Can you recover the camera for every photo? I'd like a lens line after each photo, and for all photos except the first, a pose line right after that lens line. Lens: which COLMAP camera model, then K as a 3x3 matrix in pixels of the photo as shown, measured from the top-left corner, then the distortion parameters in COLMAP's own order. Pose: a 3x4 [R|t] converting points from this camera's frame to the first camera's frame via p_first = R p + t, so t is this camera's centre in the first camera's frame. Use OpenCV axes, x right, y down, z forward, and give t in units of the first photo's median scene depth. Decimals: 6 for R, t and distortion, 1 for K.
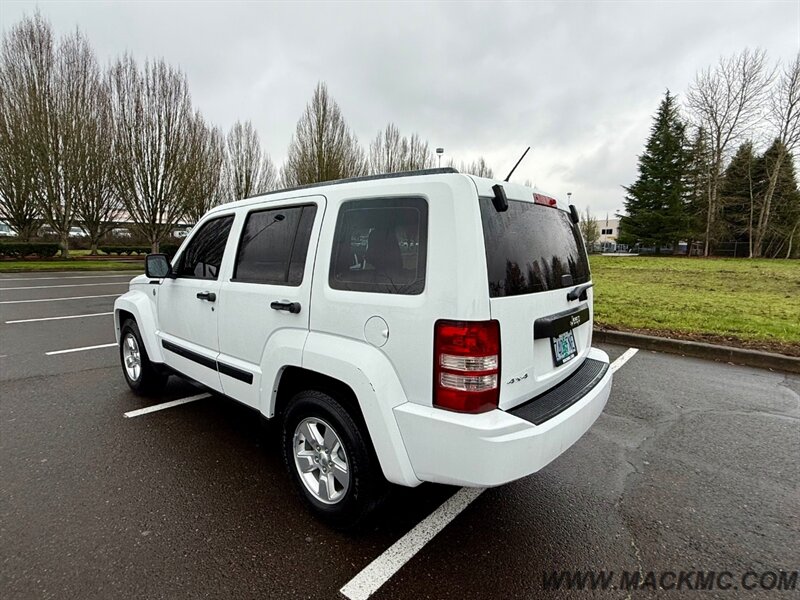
lens RADIAL K [[410.4, 0, 400.0], [0, 410.4, 300.0], [0, 0, 1]] dist [0.000000, -0.000537]
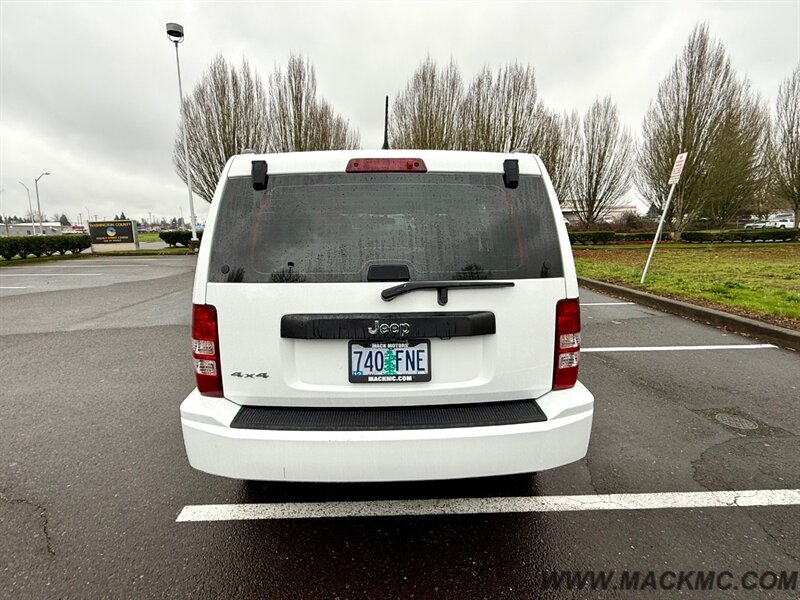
lens RADIAL K [[410.4, 0, 400.0], [0, 410.4, 300.0], [0, 0, 1]] dist [0.000000, -0.000537]
pose [[0.663760, 0.098776, -0.741395, 0.100992], [-0.073669, 0.995055, 0.066616, -0.004897], [0.744309, 0.010401, 0.667754, 0.055721]]
